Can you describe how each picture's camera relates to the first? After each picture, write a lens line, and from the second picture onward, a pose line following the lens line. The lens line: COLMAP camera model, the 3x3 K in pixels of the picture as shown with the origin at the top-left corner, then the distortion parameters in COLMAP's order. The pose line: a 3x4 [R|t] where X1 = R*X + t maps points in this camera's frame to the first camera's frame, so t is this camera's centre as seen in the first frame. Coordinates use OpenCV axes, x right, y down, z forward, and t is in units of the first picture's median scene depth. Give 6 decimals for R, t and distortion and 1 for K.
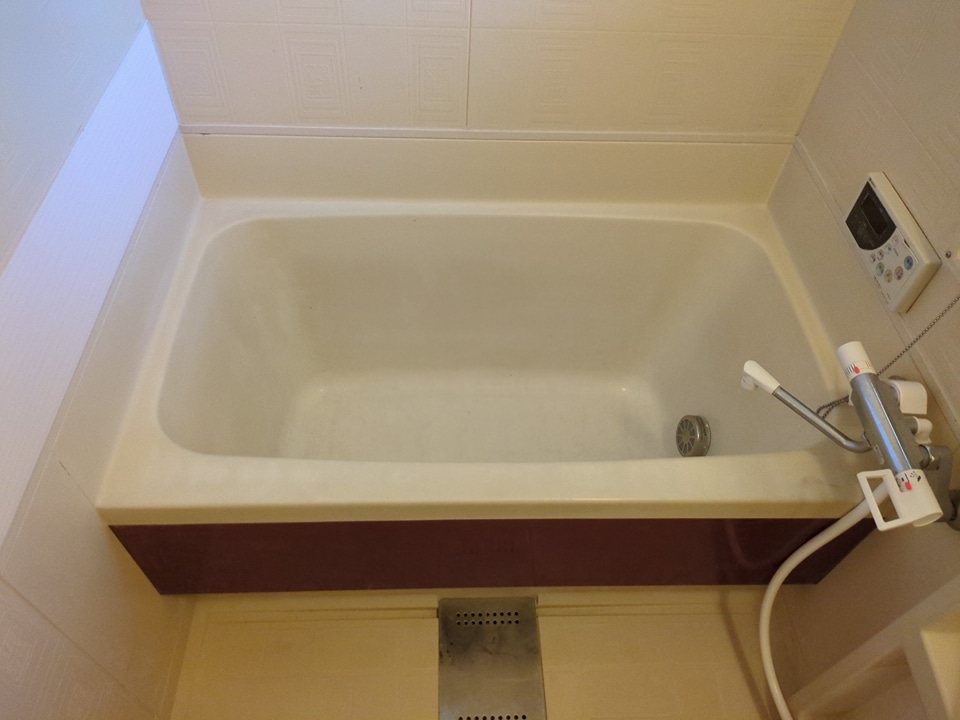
lens RADIAL K [[686.6, 0, 483.1], [0, 686.6, 353.1], [0, 0, 1]] dist [0.001087, -0.004052]
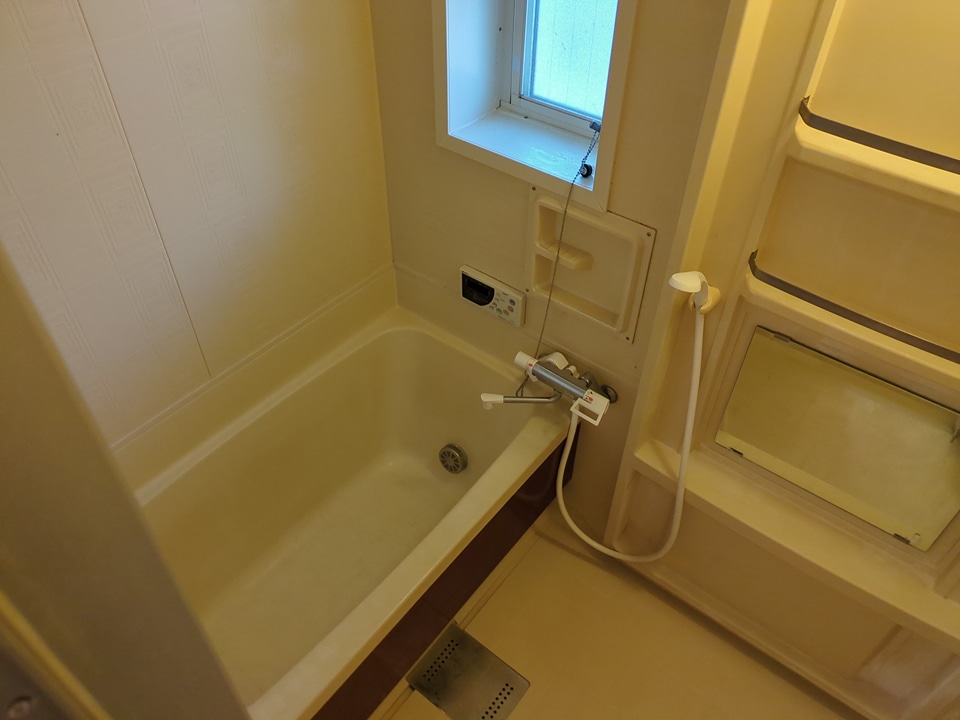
lens RADIAL K [[718.6, 0, 482.0], [0, 718.6, 361.5], [0, 0, 1]] dist [0.034117, -0.008014]
pose [[0.630997, -0.554165, 0.542904, -0.517782], [0.594992, 0.794766, 0.119715, -0.263656], [-0.497823, 0.247484, 0.831218, -0.475954]]
